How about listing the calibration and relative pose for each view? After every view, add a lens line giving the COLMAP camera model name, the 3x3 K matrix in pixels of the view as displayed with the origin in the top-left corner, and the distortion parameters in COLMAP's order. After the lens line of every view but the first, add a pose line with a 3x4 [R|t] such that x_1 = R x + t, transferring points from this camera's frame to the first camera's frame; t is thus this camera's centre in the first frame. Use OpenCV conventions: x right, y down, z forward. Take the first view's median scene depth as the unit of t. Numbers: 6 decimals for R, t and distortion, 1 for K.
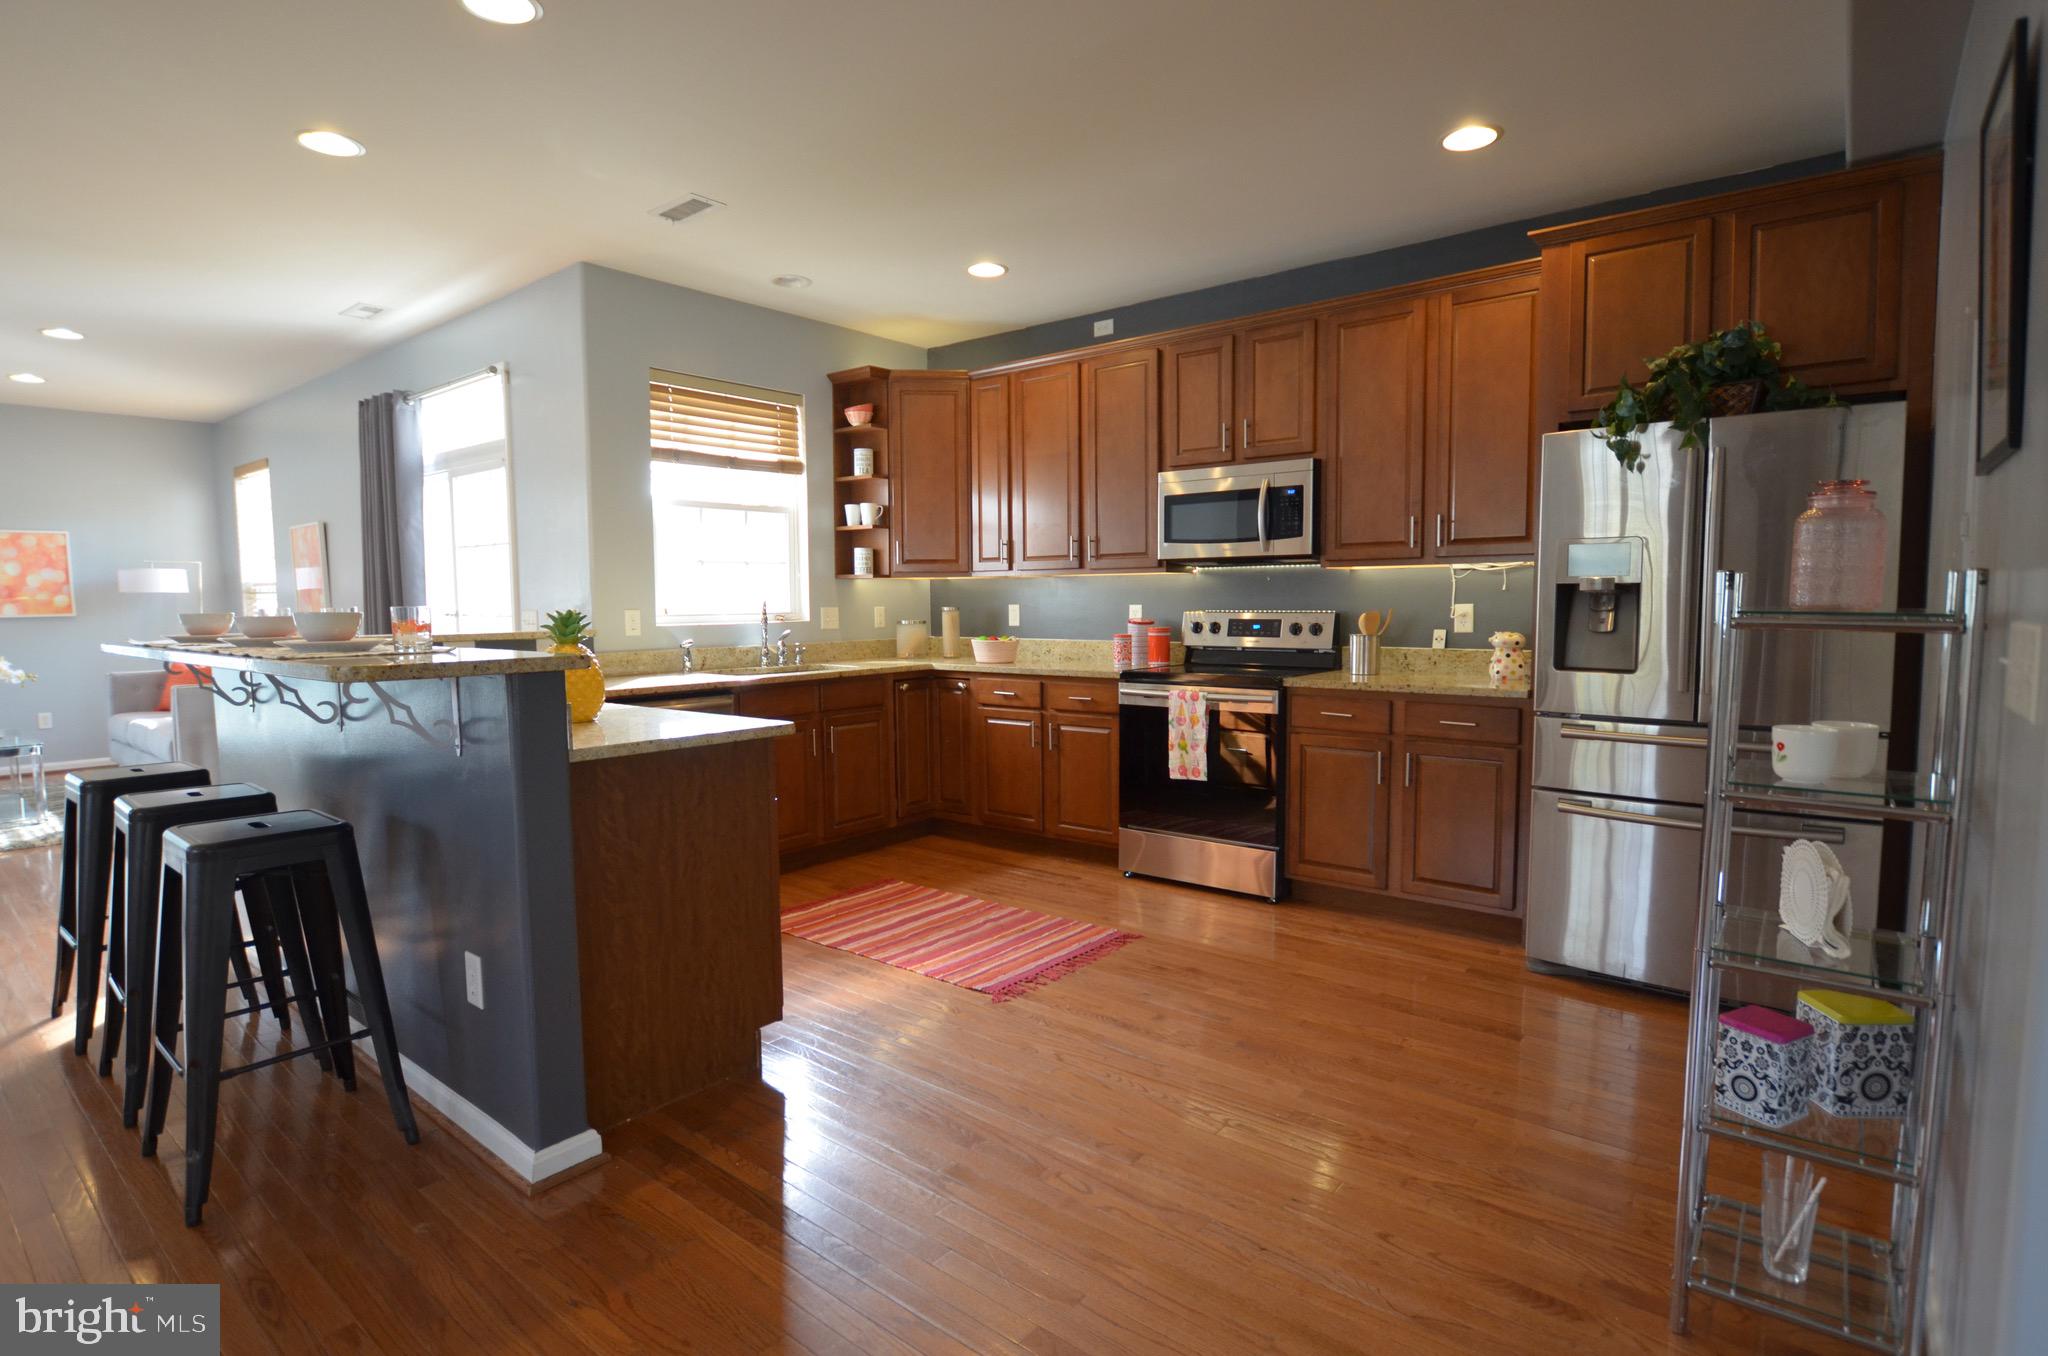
lens RADIAL K [[1017.2, 0, 1035.8], [0, 1017.2, 680.0], [0, 0, 1]] dist [-0.026155, 0.004170]
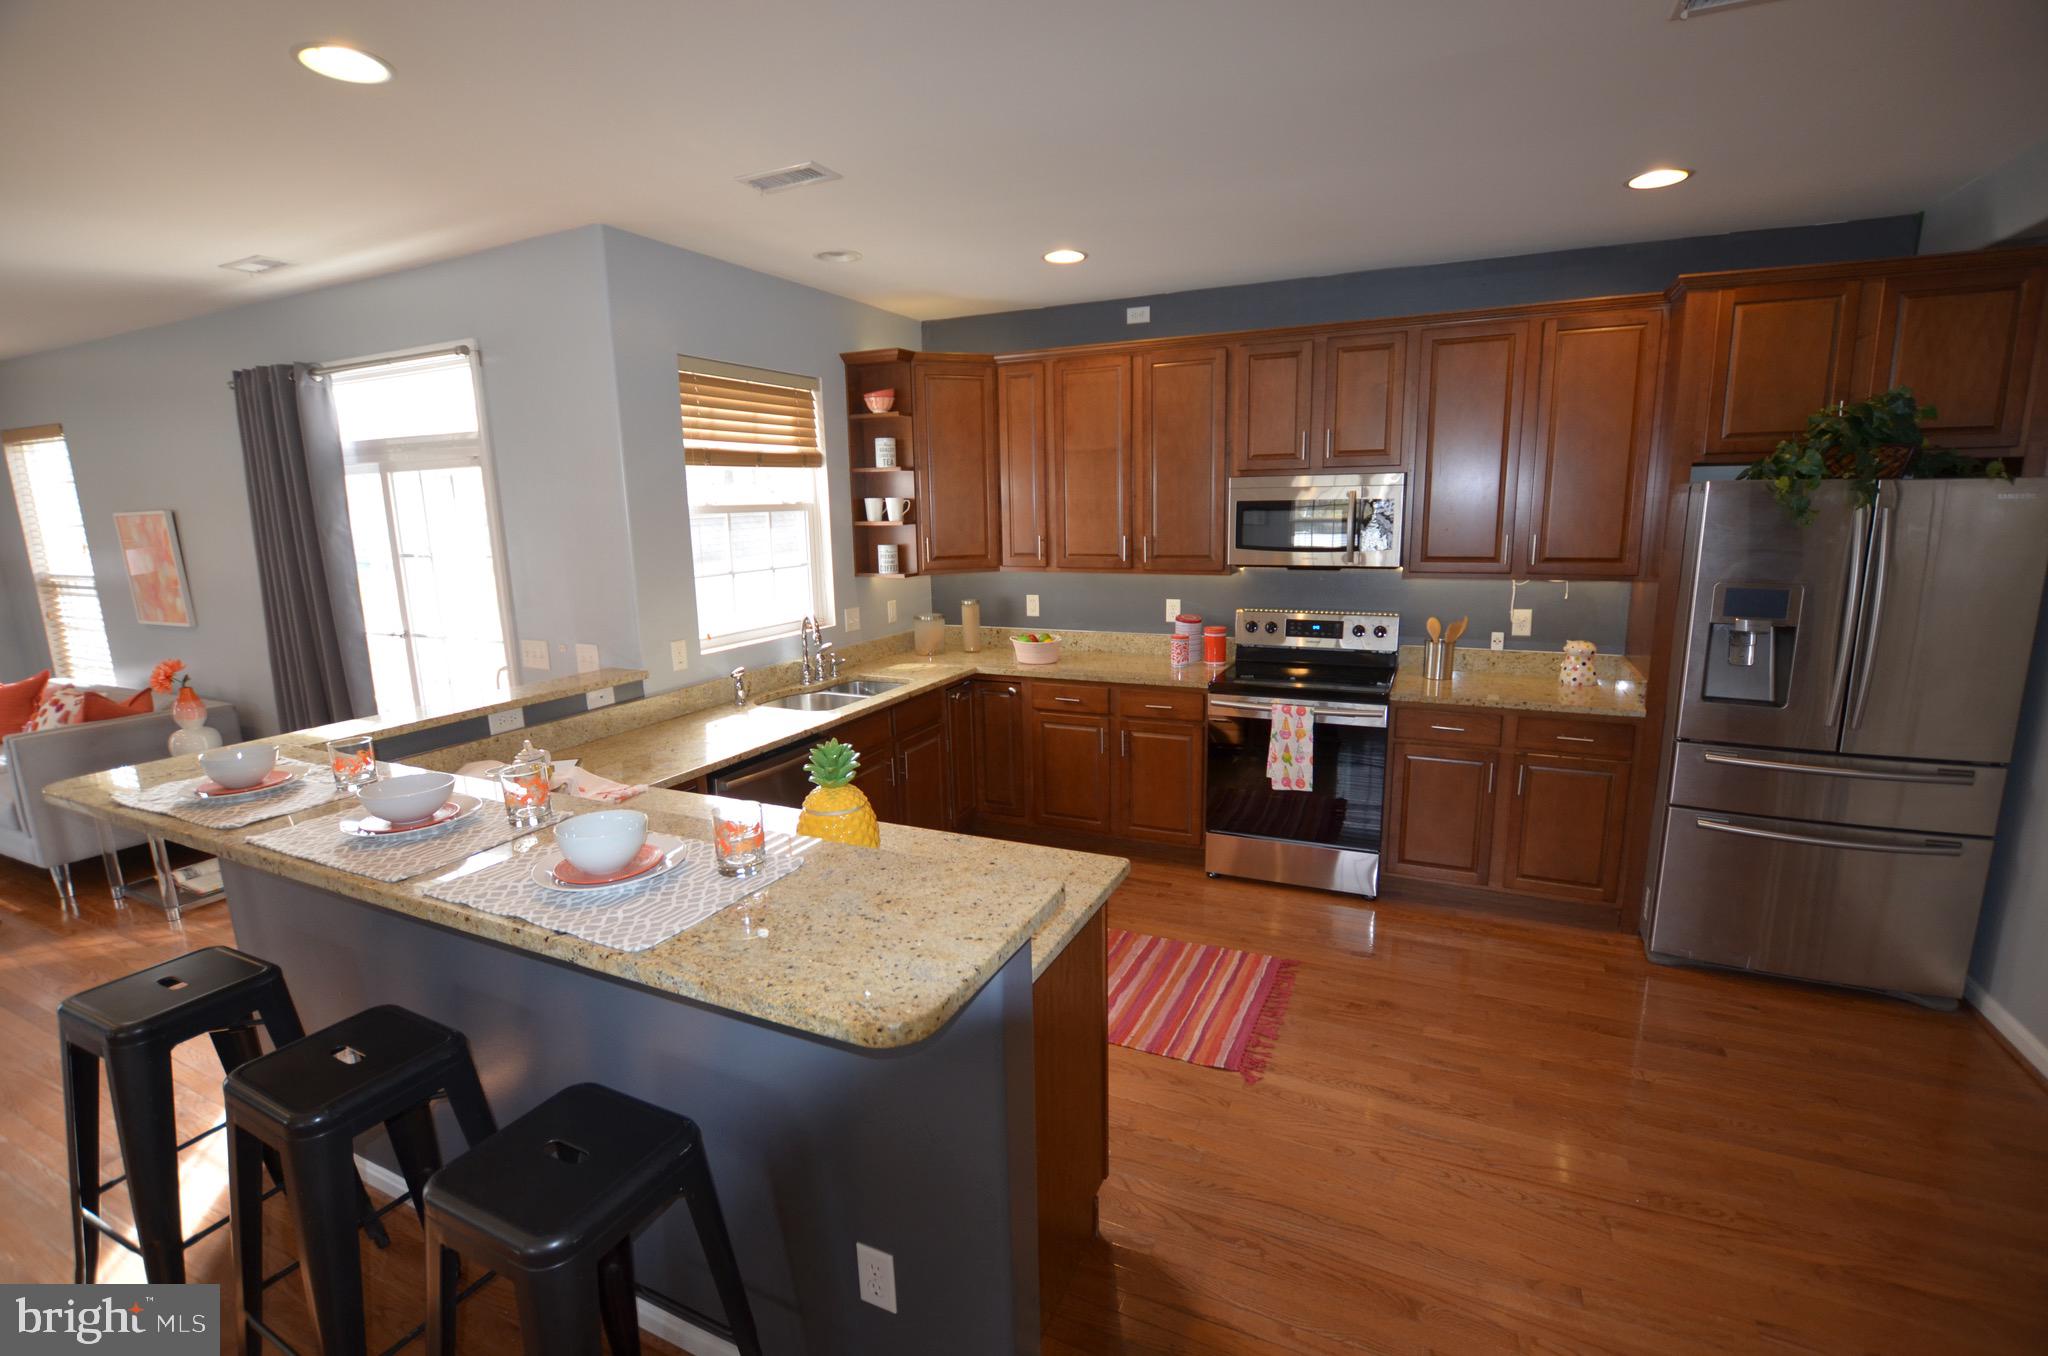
lens RADIAL K [[904.0, 0, 1037.3], [0, 904.0, 677.3], [0, 0, 1]] dist [-0.032804, 0.005299]
pose [[0.970775, -0.056734, 0.233190, -0.288591], [0.030975, 0.993149, 0.112678, -0.118928], [-0.237985, -0.102162, 0.965881, 0.179231]]
